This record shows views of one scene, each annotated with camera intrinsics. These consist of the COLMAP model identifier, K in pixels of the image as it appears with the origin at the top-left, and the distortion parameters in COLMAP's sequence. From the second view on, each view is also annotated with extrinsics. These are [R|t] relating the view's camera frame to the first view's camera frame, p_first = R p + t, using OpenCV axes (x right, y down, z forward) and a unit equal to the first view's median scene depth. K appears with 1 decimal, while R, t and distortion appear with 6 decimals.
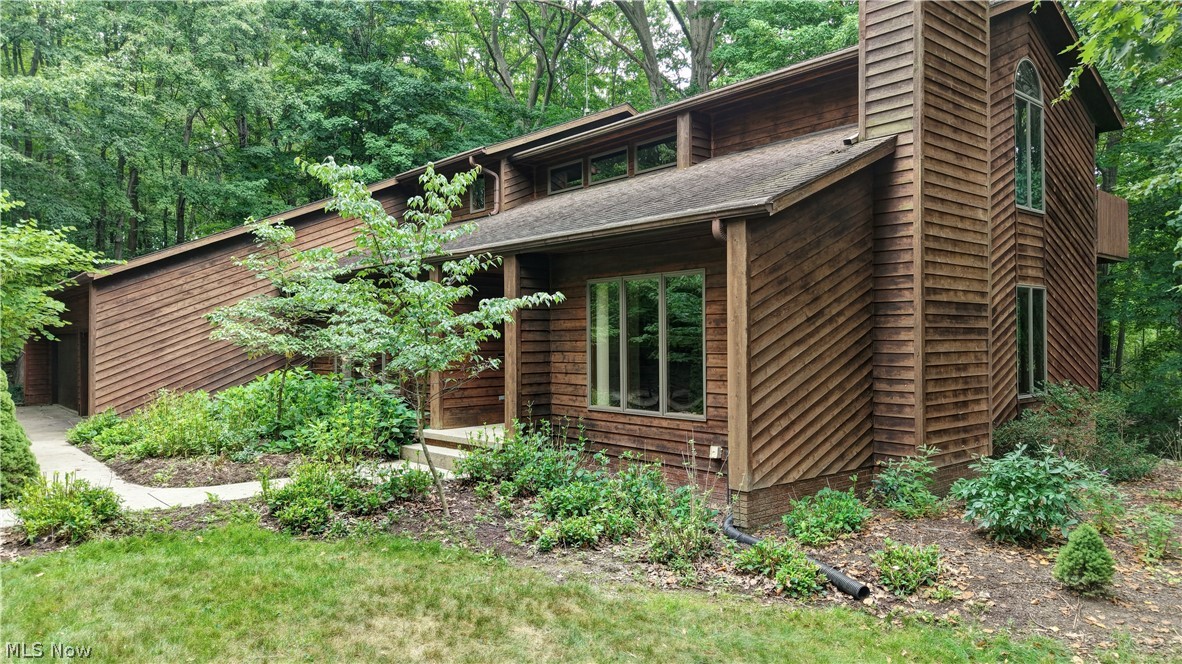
lens RADIAL K [[814.2, 0, 591.0], [0, 814.2, 332.0], [0, 0, 1]] dist [0.006294, 0.000566]
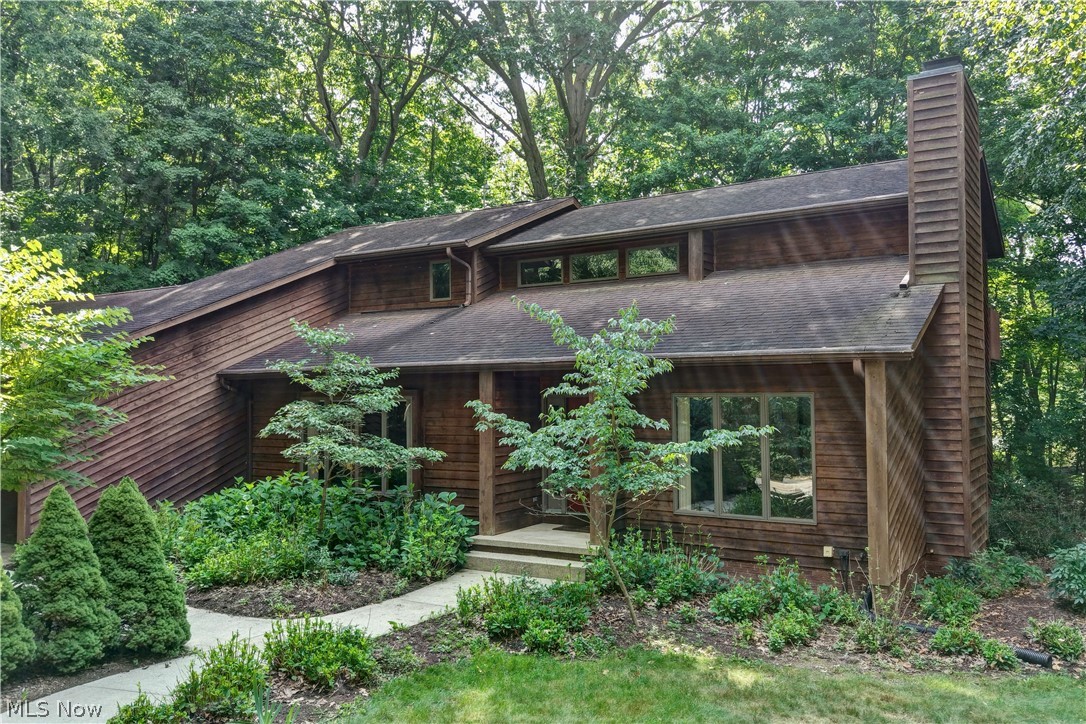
lens RADIAL K [[892.7, 0, 584.7], [0, 892.7, 357.8], [0, 0, 1]] dist [0.004909, -0.001324]
pose [[0.951558, 0.008062, 0.307362, -0.564430], [0.000563, 0.999609, -0.027960, -0.093168], [-0.307468, 0.026779, 0.951182, -0.121824]]
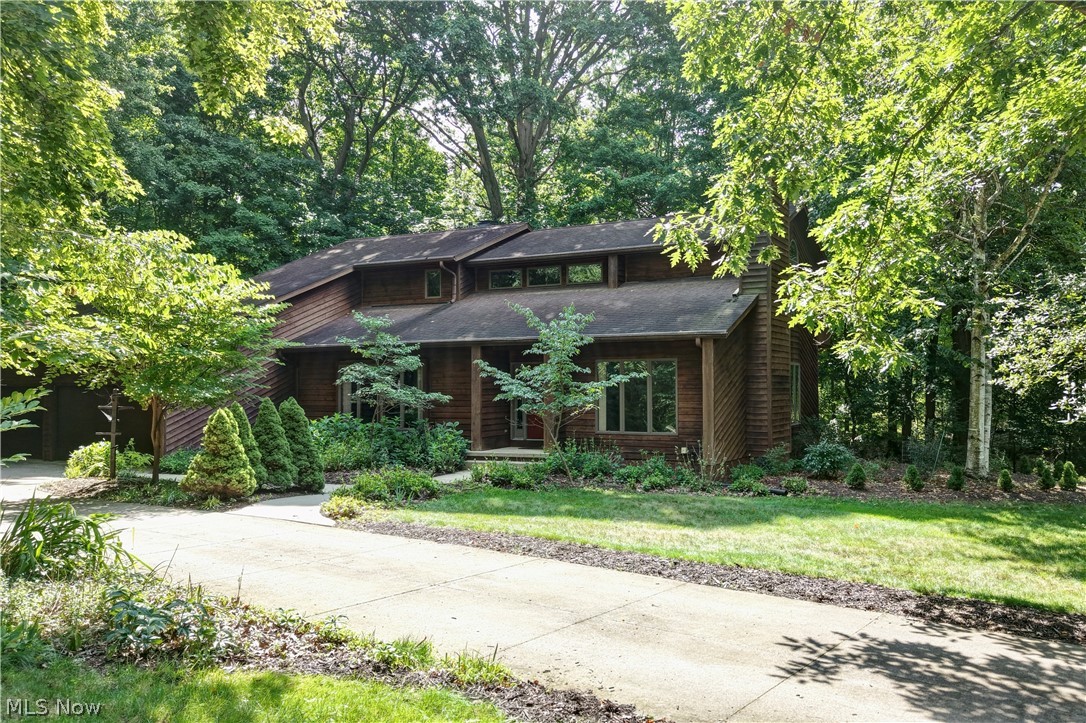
lens RADIAL K [[892.7, 0, 584.7], [0, 892.7, 357.3], [0, 0, 1]] dist [0.004909, -0.001324]
pose [[0.926693, 0.014620, 0.375535, -0.881678], [-0.006631, 0.999724, -0.022556, -0.030119], [-0.375761, 0.018412, 0.926534, -0.928127]]
